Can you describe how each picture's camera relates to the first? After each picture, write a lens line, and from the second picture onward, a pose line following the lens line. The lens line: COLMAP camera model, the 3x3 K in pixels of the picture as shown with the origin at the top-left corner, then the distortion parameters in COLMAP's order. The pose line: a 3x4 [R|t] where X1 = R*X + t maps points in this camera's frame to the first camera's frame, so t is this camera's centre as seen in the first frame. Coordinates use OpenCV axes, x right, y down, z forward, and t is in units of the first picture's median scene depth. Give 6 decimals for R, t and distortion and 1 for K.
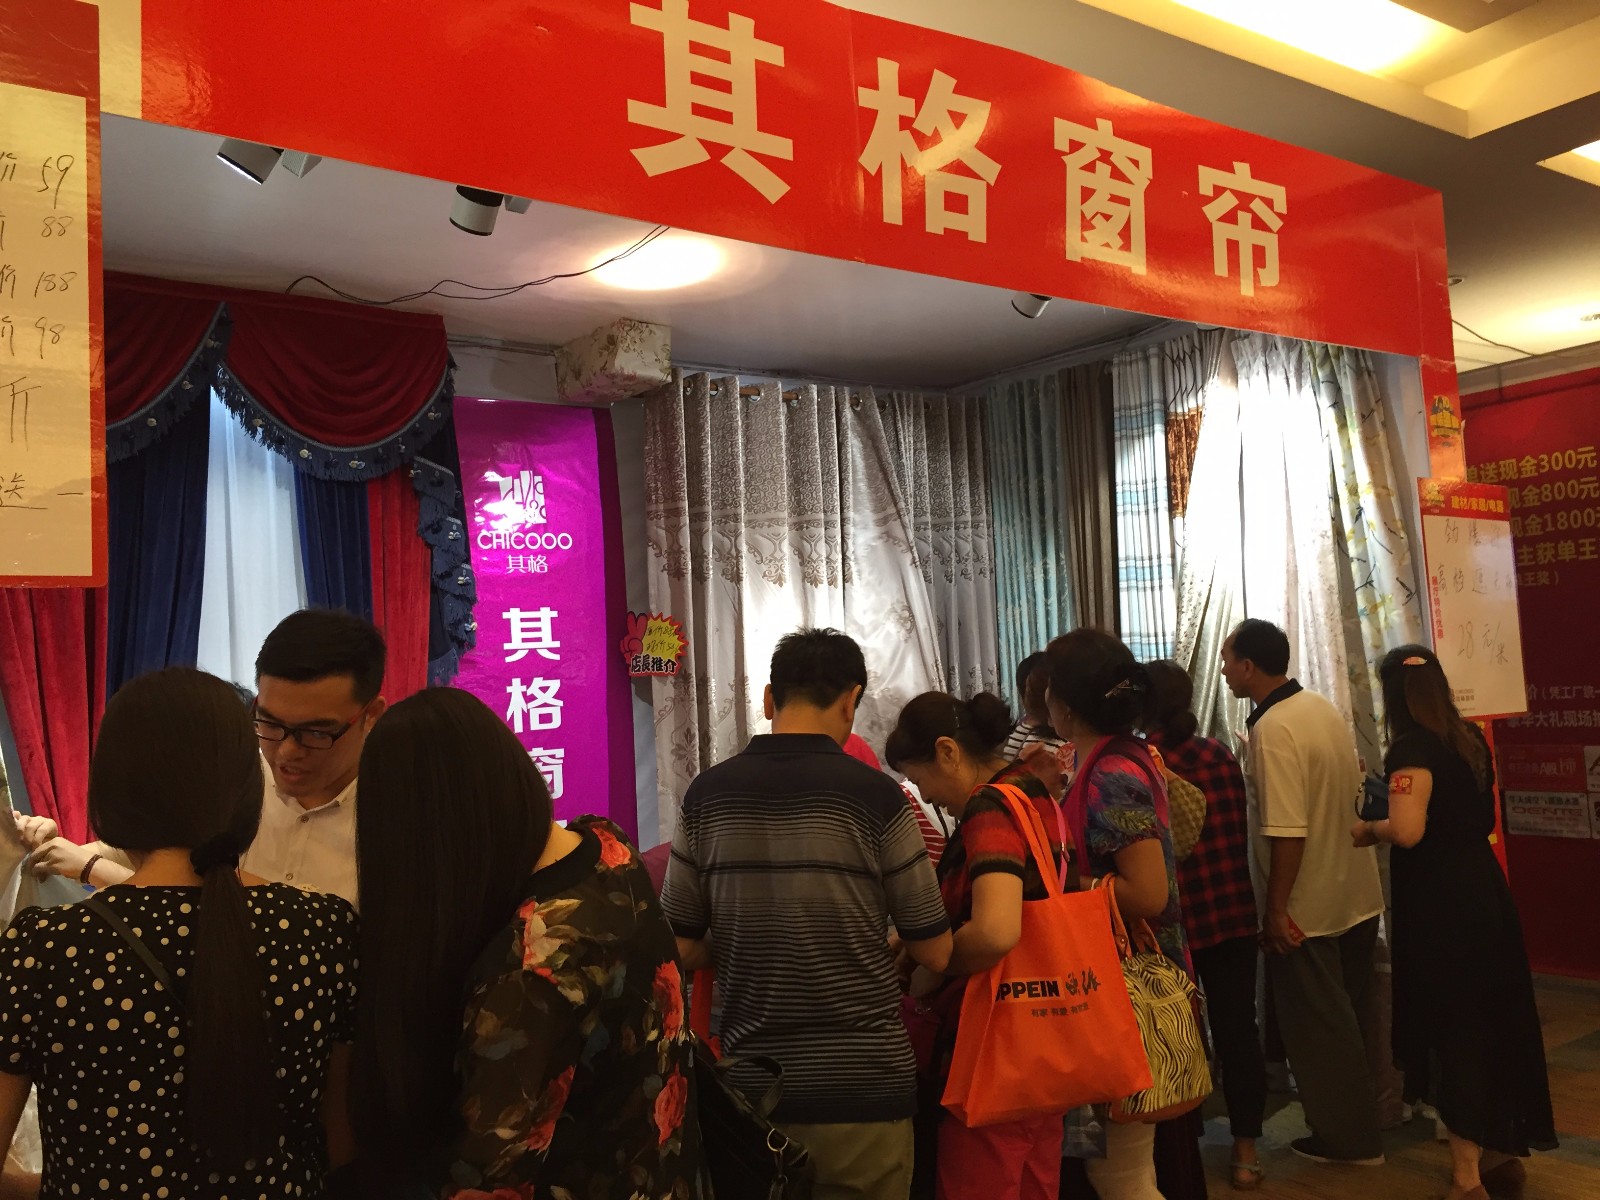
lens RADIAL K [[1365.4, 0, 800.0], [0, 1365.4, 600.0], [0, 0, 1]] dist [0.093158, -0.138042]
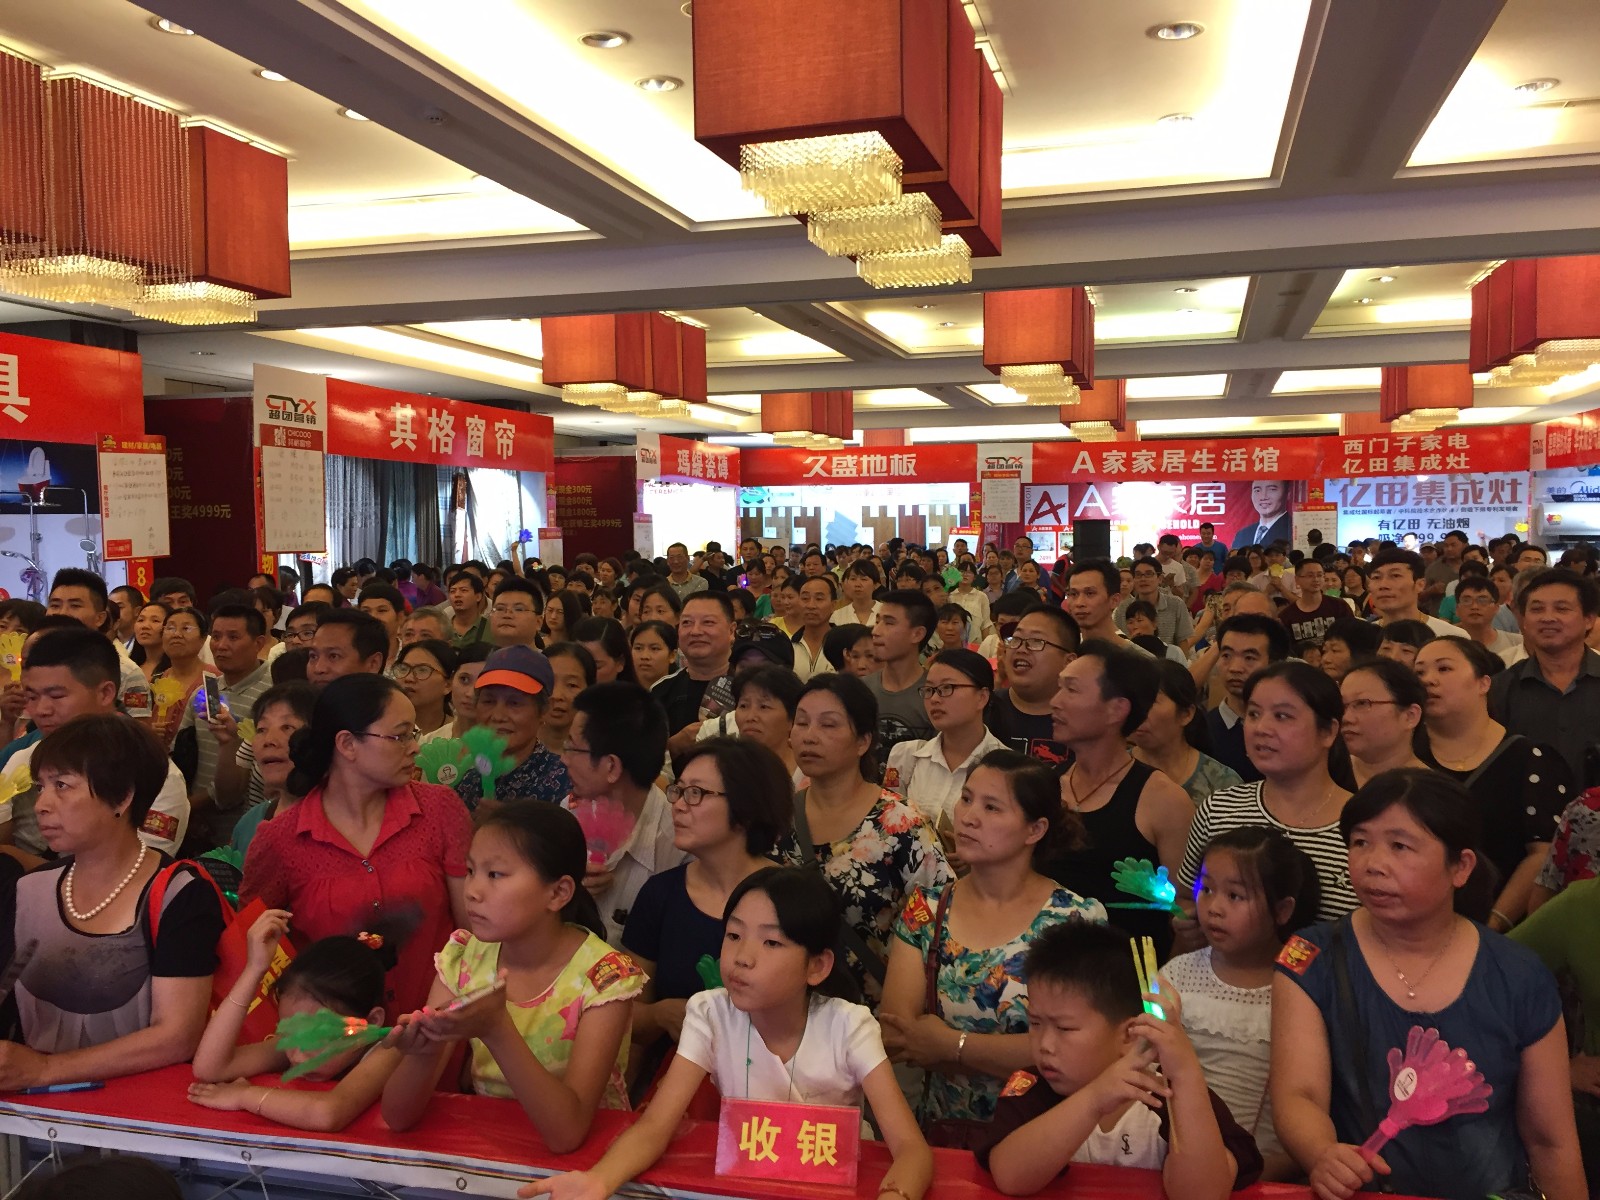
lens RADIAL K [[1365.4, 0, 800.0], [0, 1365.4, 600.0], [0, 0, 1]] dist [0.093158, -0.138042]
pose [[0.778211, 0.018774, 0.627722, -1.240954], [-0.081595, 0.994103, 0.071425, -0.180300], [-0.622680, -0.106803, 0.775154, -2.135941]]
